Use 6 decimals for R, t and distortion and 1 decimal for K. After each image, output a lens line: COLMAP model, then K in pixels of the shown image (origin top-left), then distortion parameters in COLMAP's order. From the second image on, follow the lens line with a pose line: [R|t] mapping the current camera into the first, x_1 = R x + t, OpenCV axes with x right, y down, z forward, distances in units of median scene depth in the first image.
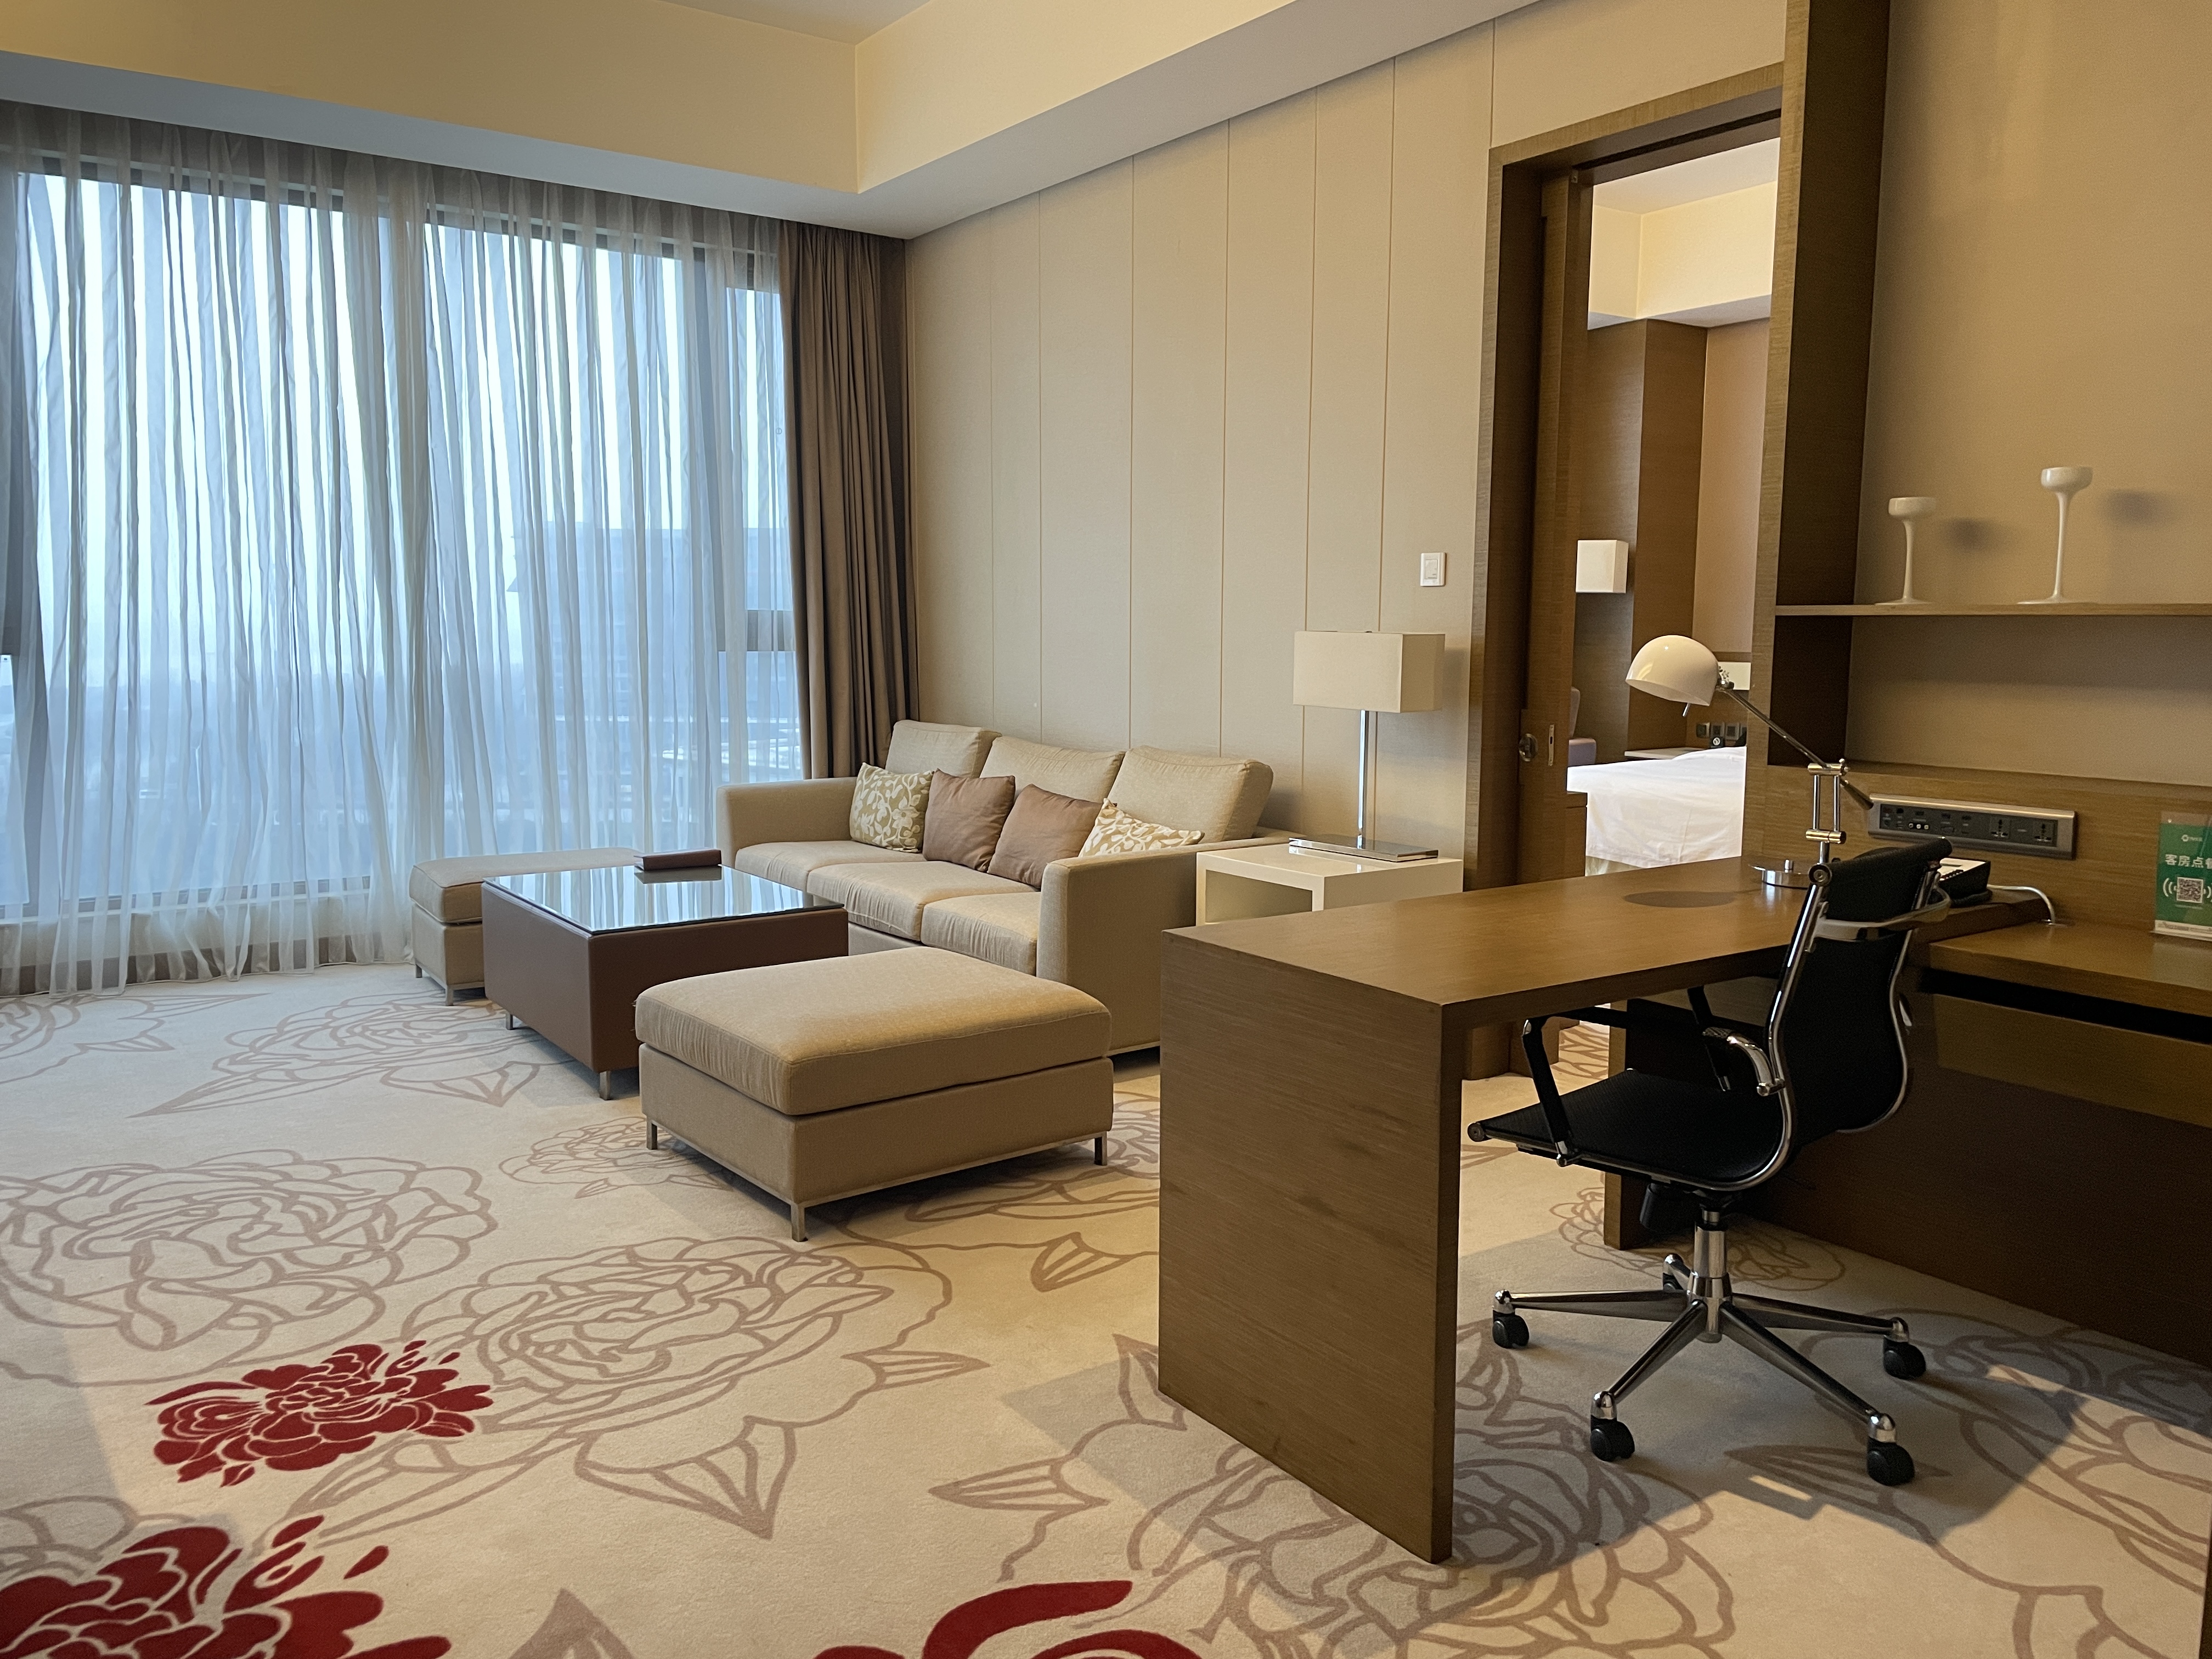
lens RADIAL K [[1643.0, 0, 1106.0], [0, 1643.0, 829.5], [0, 0, 1]] dist [0.032045, -0.000434]
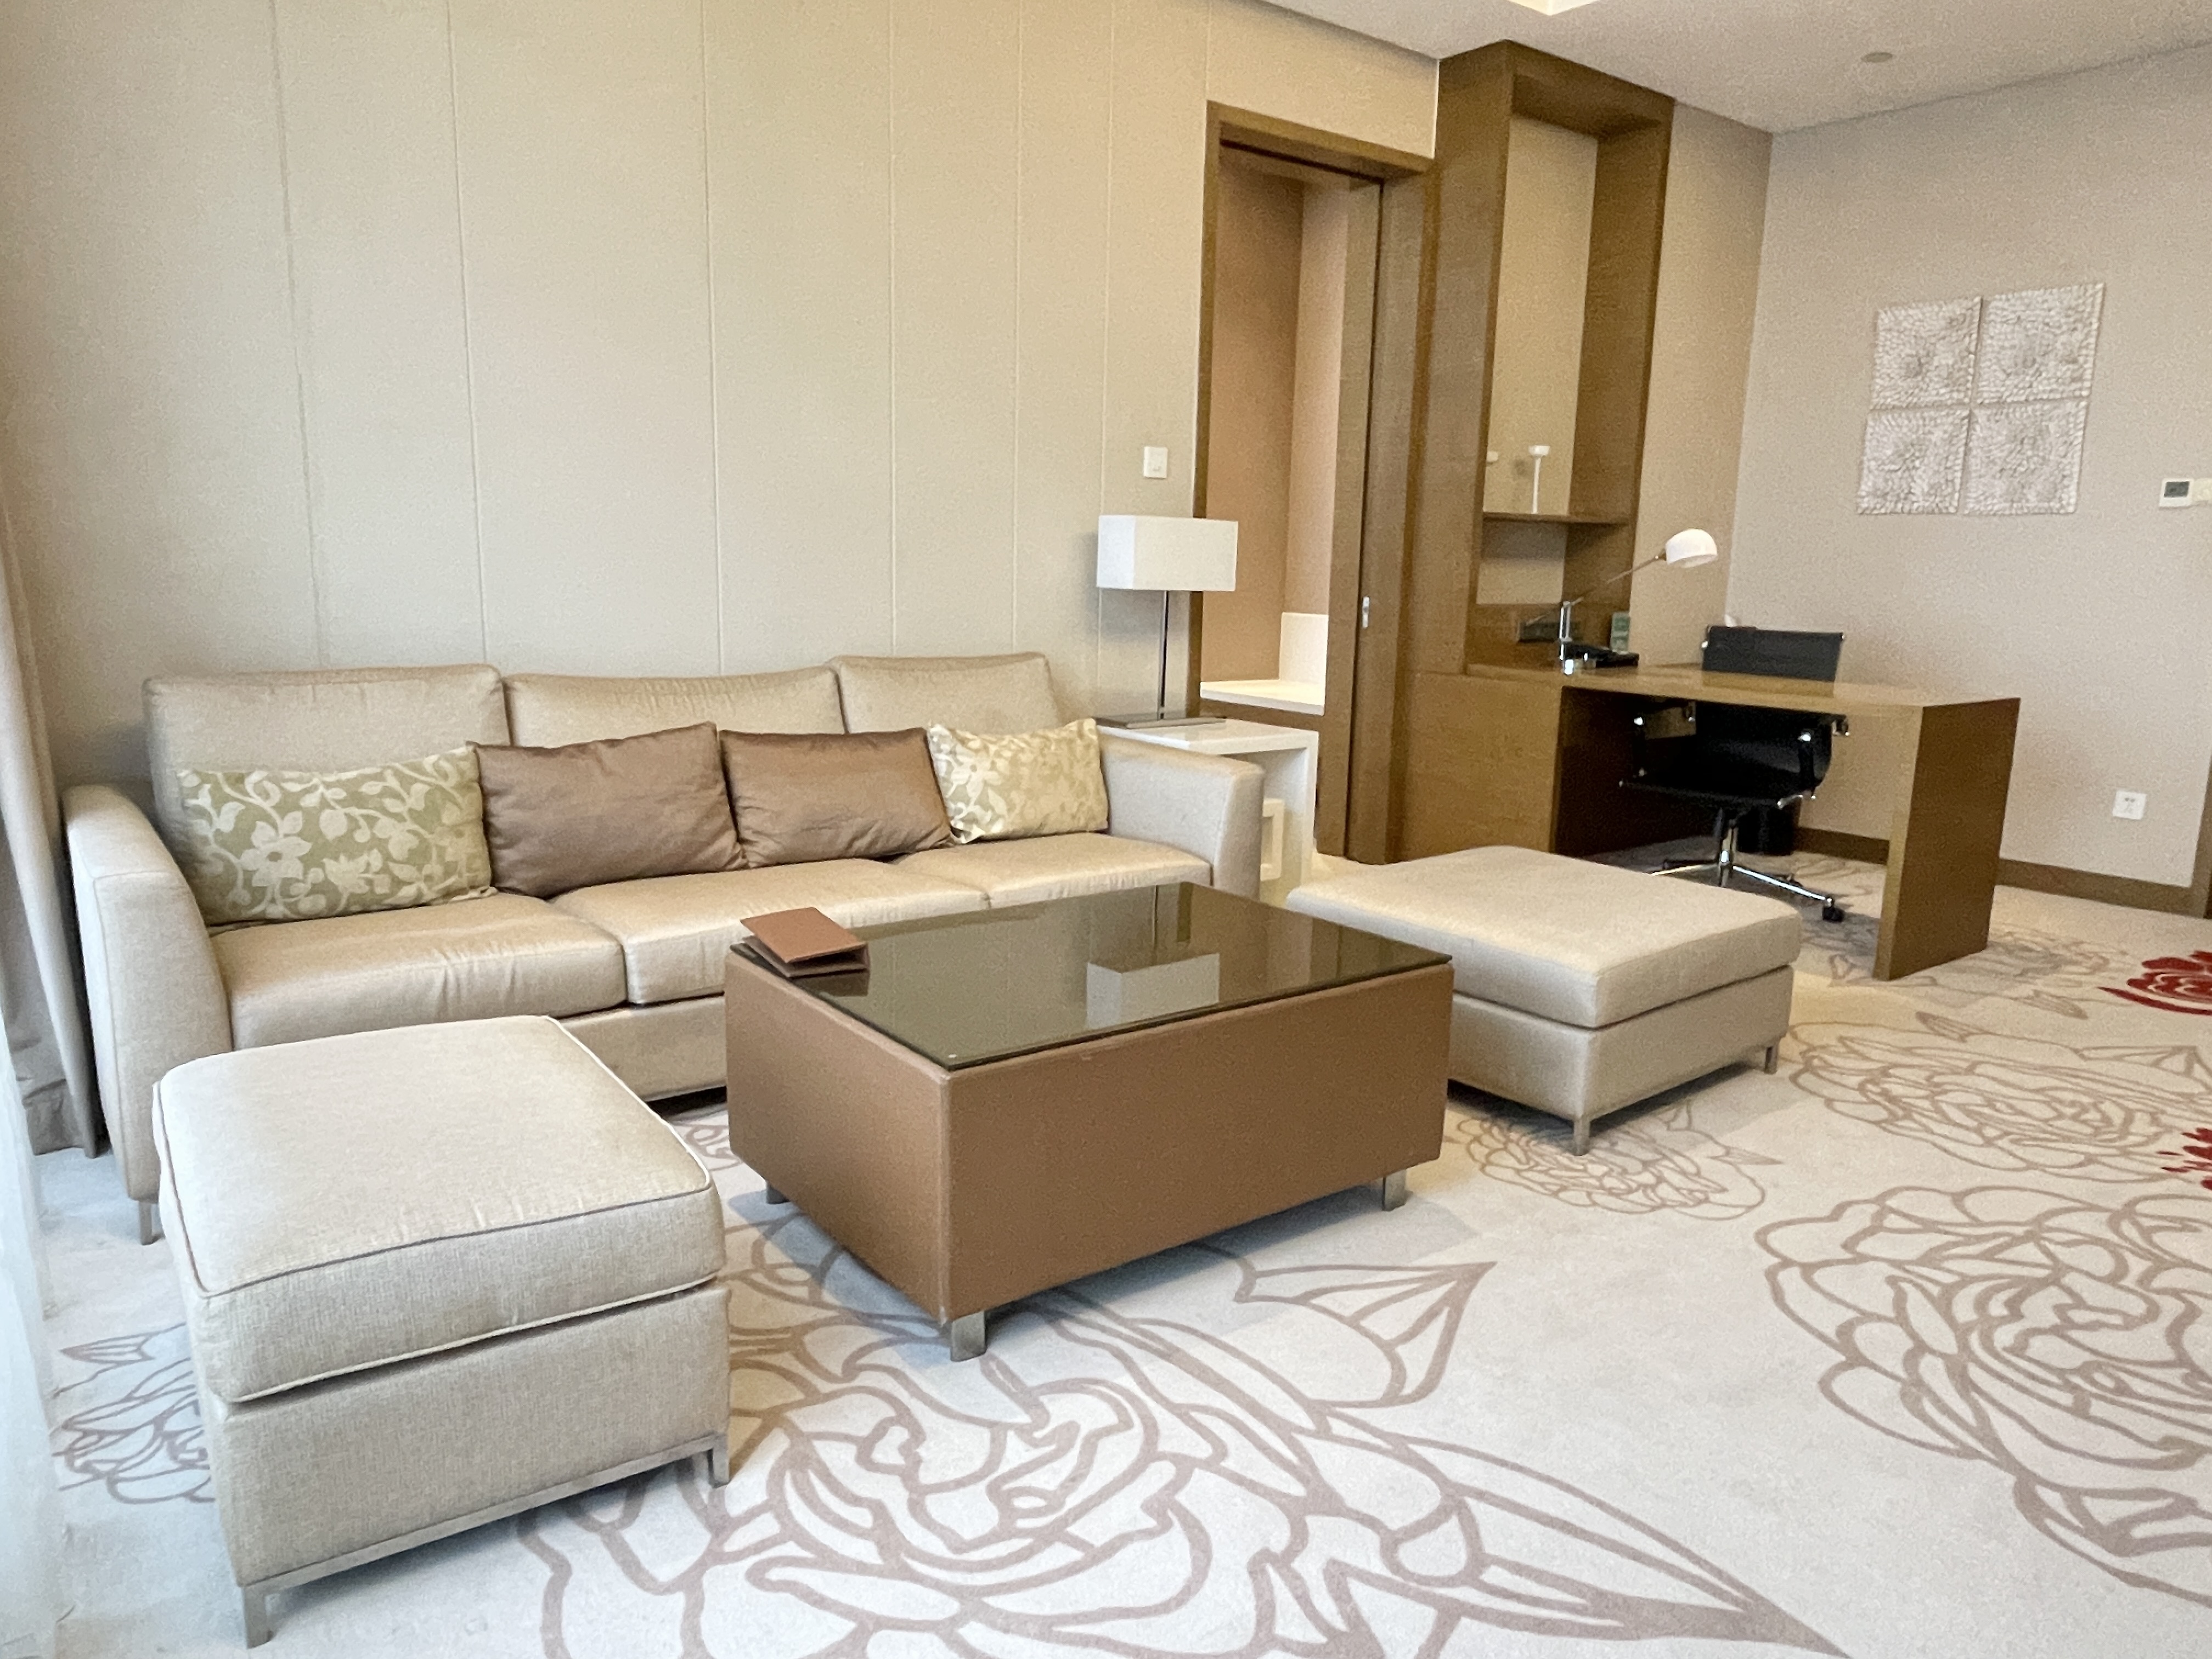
lens RADIAL K [[1498.3, 0, 1106.0], [0, 1498.3, 829.5], [0, 0, 1]] dist [-0.007498, 0.000244]
pose [[-0.034149, -0.182619, 0.982591, -1.111779], [0.111412, 0.976340, 0.185329, -0.141136], [-0.993187, 0.115801, -0.012995, 1.423143]]
